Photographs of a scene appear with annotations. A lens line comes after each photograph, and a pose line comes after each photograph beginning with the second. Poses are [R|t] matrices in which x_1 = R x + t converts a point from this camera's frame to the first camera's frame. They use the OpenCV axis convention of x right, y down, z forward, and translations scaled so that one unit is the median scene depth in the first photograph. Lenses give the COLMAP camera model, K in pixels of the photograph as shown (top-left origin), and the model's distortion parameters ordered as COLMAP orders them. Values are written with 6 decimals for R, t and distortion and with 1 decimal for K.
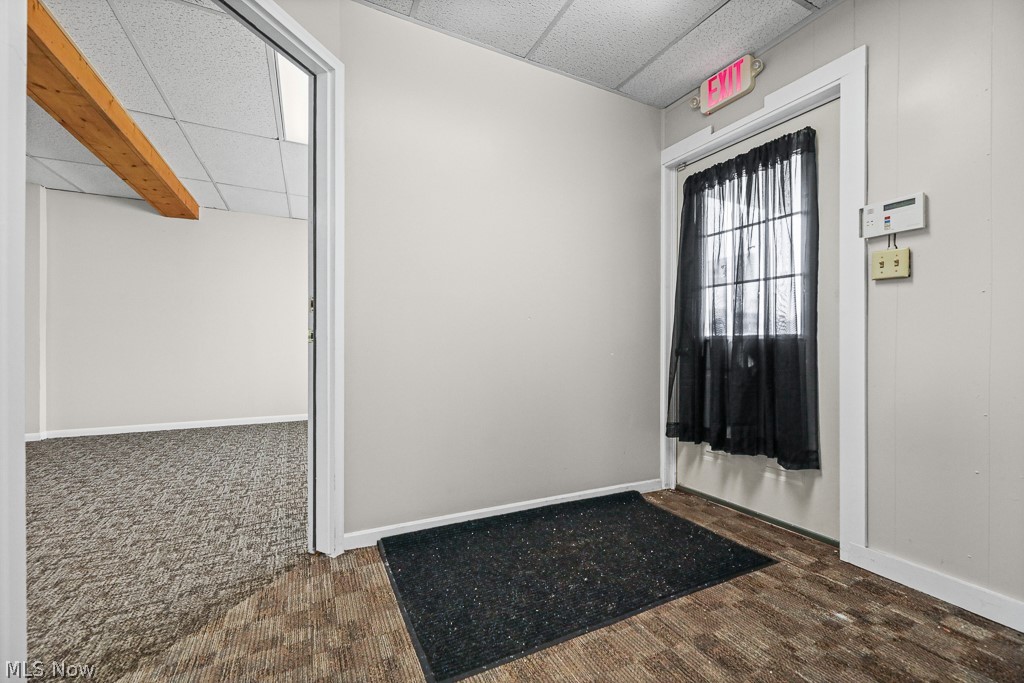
lens RADIAL K [[416.7, 0, 512.1], [0, 416.7, 342.6], [0, 0, 1]] dist [0.008687, 0.000068]
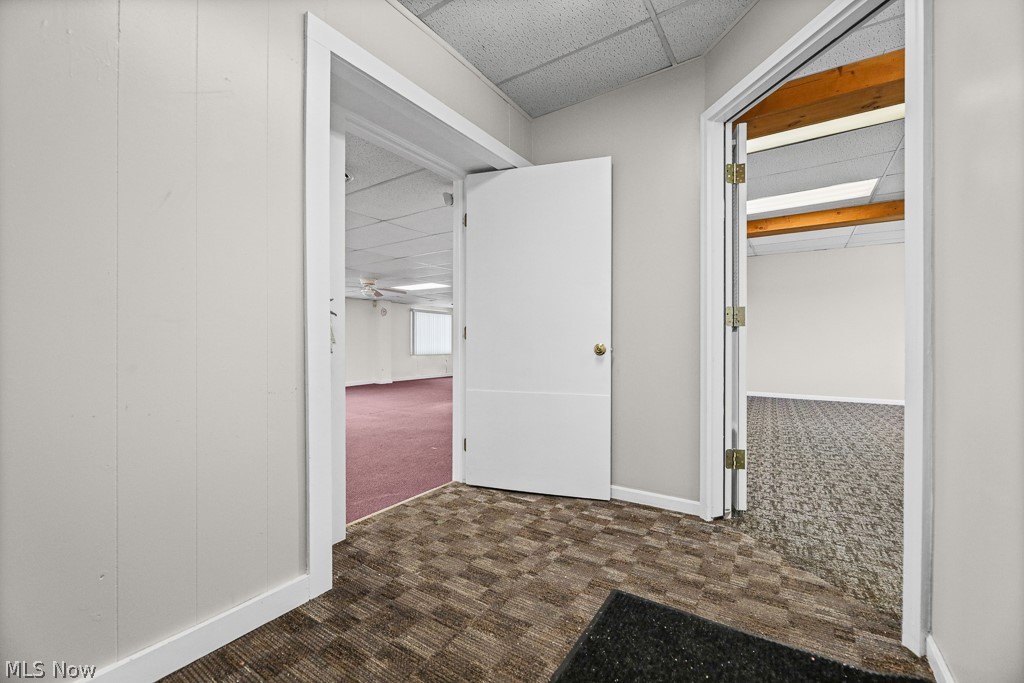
lens RADIAL K [[419.6, 0, 512.3], [0, 419.6, 345.5], [0, 0, 1]] dist [-0.000021, -0.000018]
pose [[-0.866722, -0.006722, -0.498746, 0.677406], [-0.003727, 0.999969, -0.007000, 0.017350], [0.498777, -0.004209, -0.866720, 1.711256]]
